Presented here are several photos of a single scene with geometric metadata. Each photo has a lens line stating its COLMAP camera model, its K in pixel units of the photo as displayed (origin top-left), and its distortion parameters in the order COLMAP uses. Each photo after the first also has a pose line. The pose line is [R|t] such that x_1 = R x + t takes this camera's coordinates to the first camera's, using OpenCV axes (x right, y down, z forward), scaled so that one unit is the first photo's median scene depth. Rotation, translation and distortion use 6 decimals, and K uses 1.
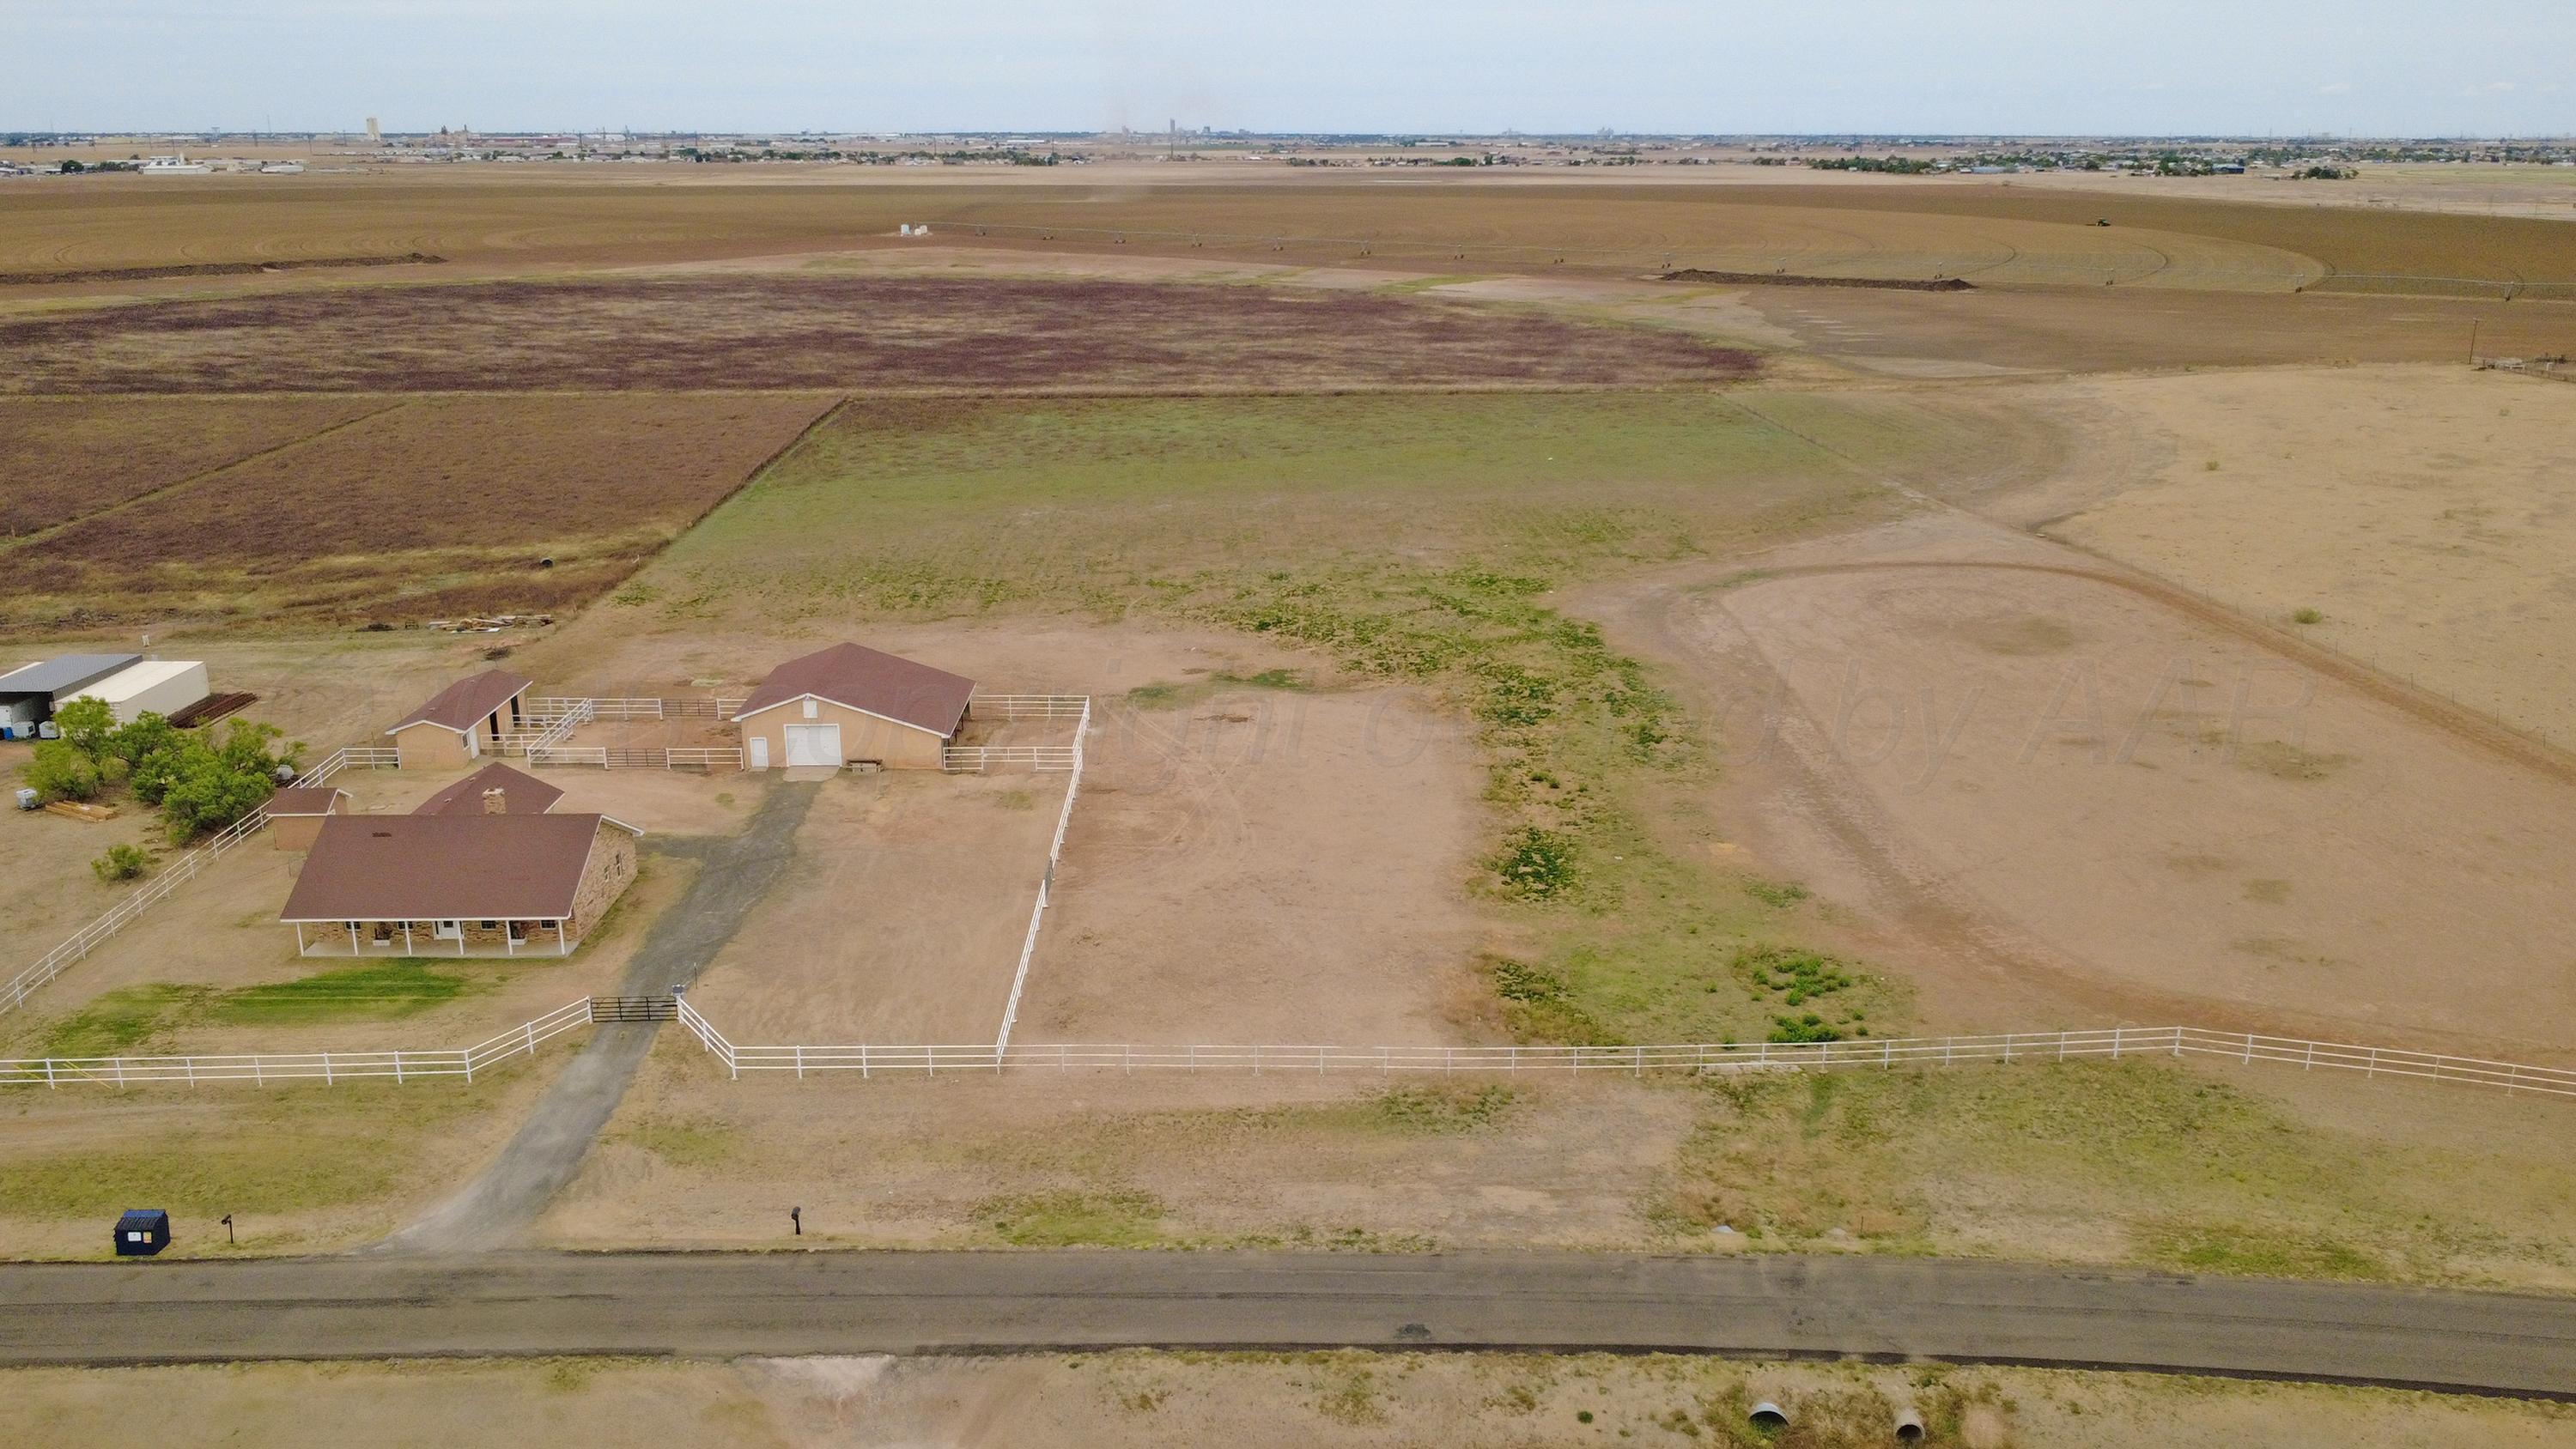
lens RADIAL K [[1988.2, 0, 1314.1], [0, 1988.2, 717.1], [0, 0, 1]] dist [-0.004399, -0.002620]
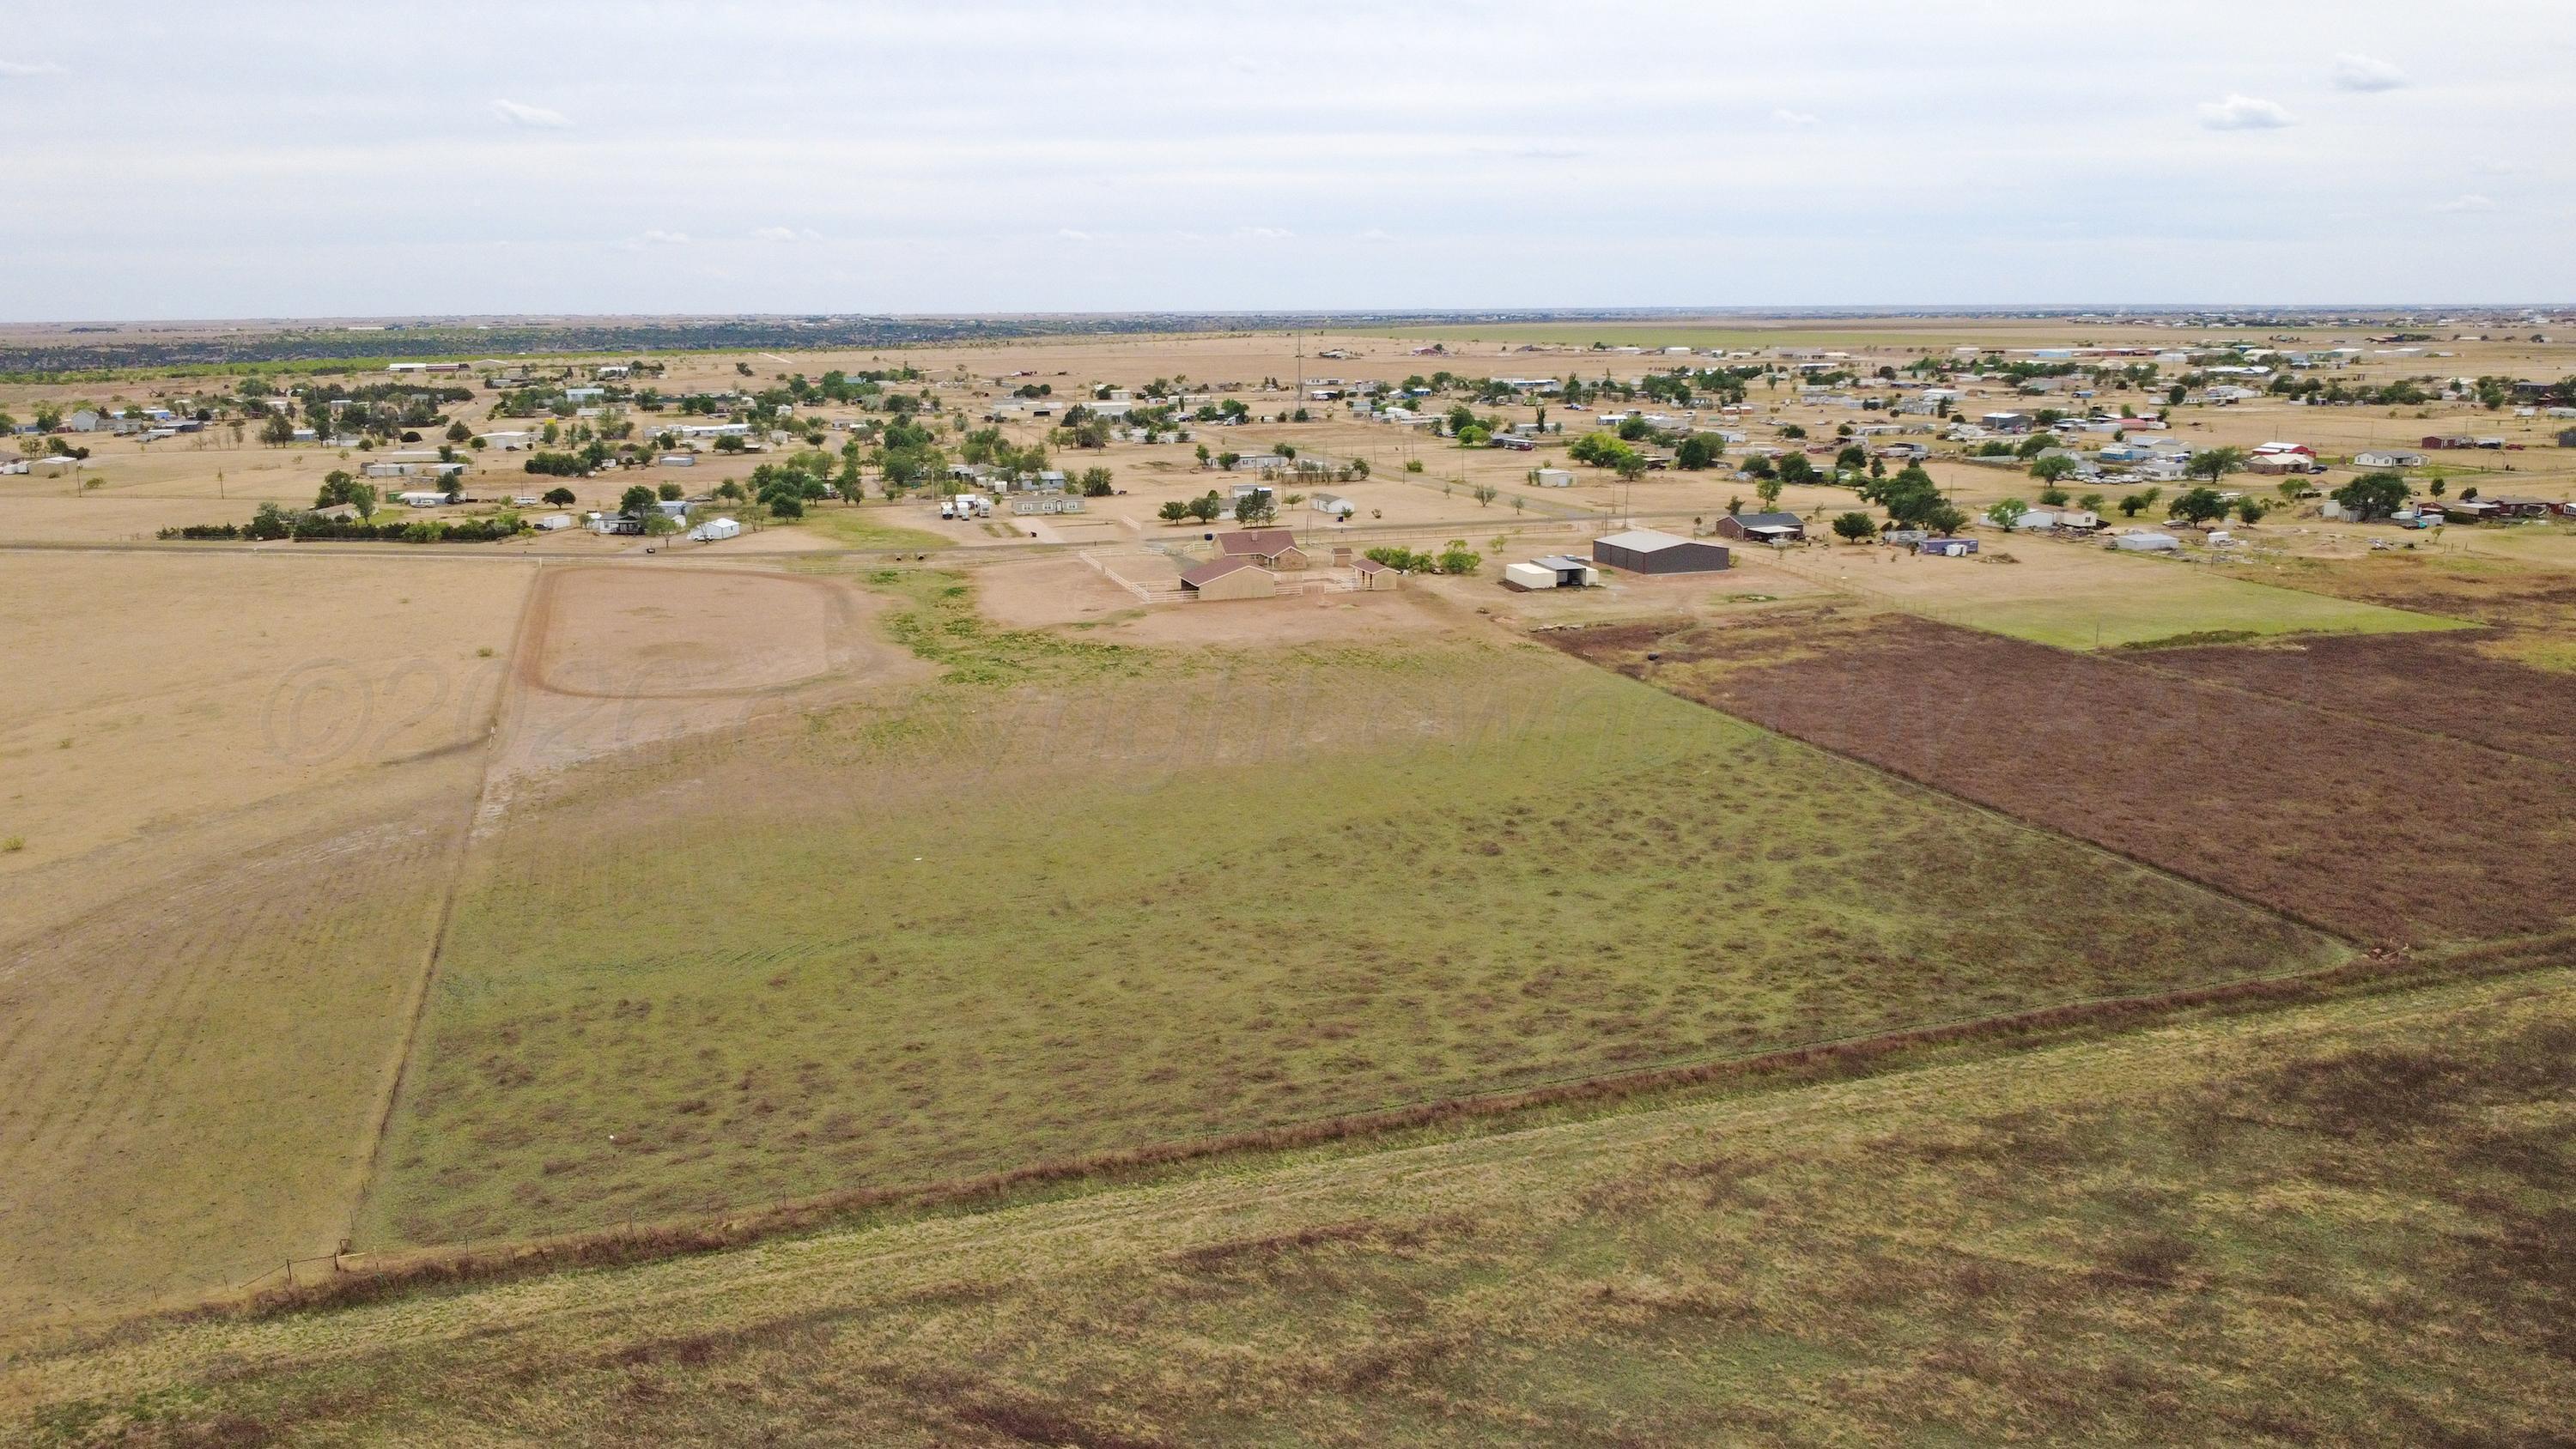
lens RADIAL K [[1888.3, 0, 1279.0], [0, 1888.3, 724.3], [0, 0, 1]] dist [0.002081, -0.008641]
pose [[-0.966205, 0.061664, -0.250292, 0.303988], [-0.067190, 0.877156, 0.475481, -0.942420], [0.248865, 0.476229, -0.843369, 2.996743]]
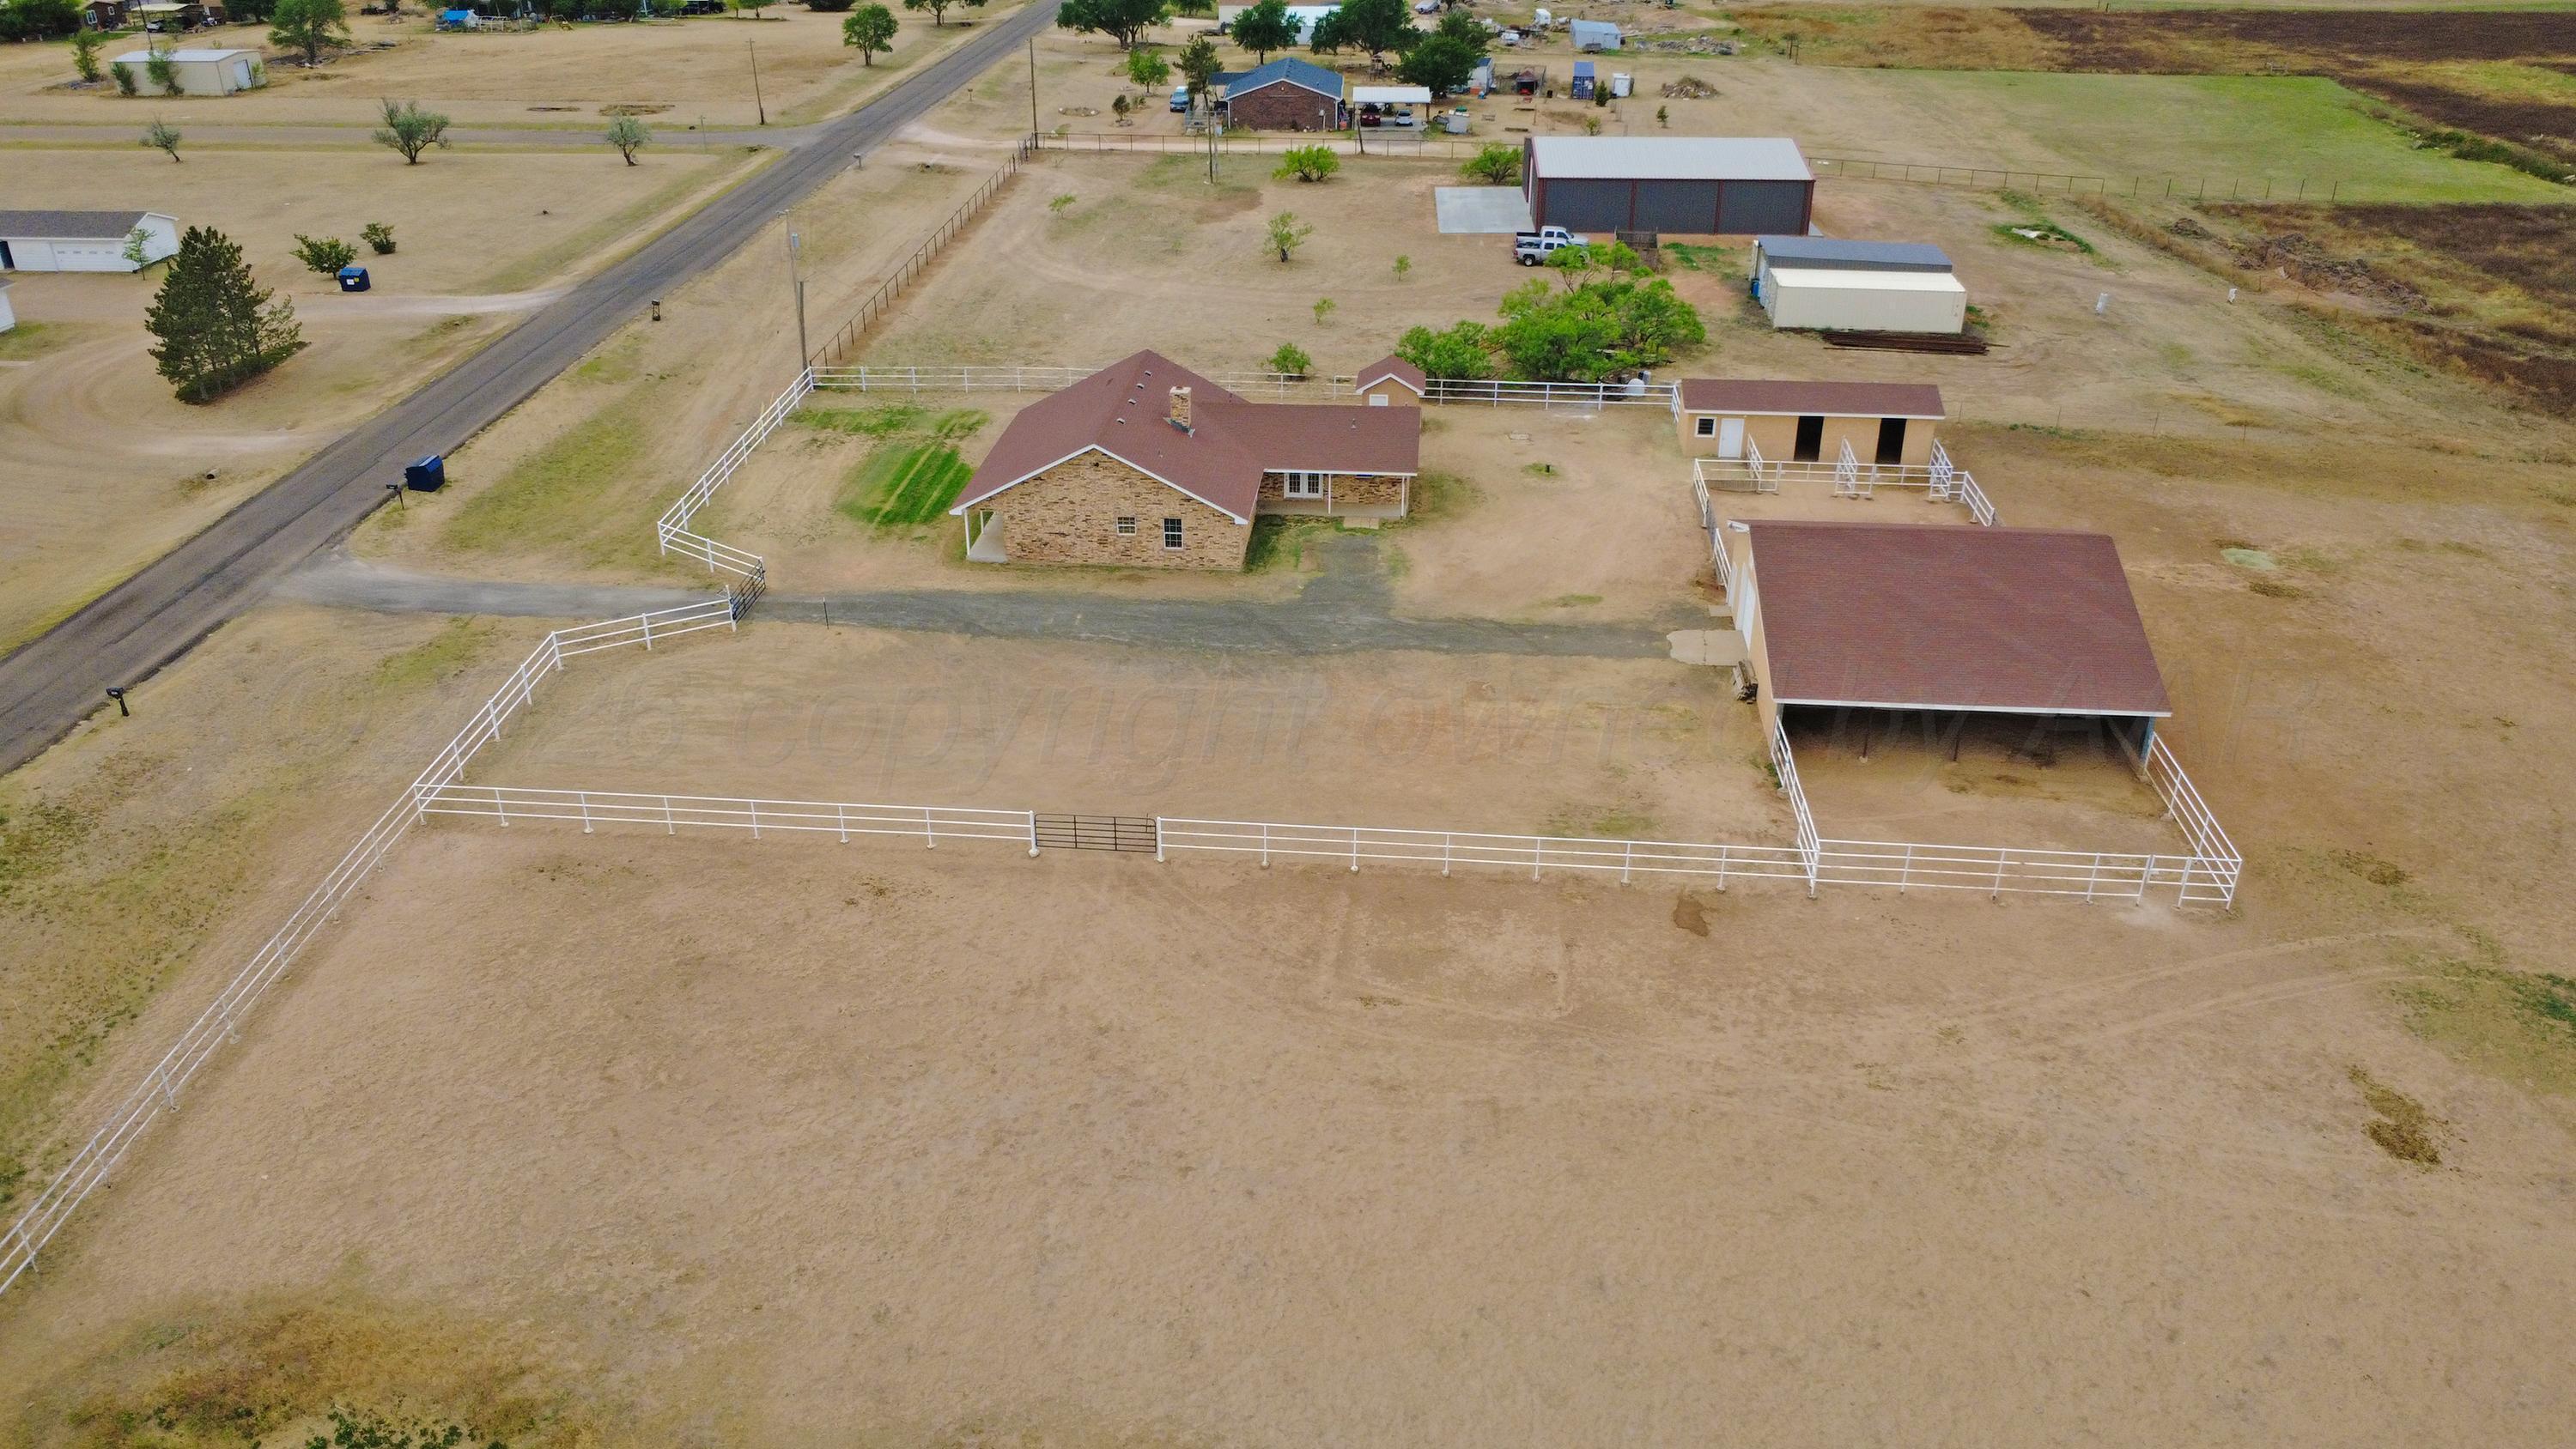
lens RADIAL K [[1888.3, 0, 1281.1], [0, 1888.3, 727.2], [0, 0, 1]] dist [0.002081, -0.008641]
pose [[-0.114516, 0.449303, -0.886009, 0.256588], [-0.280707, 0.840896, 0.462707, -0.165086], [0.952938, 0.301696, 0.029827, 0.792420]]
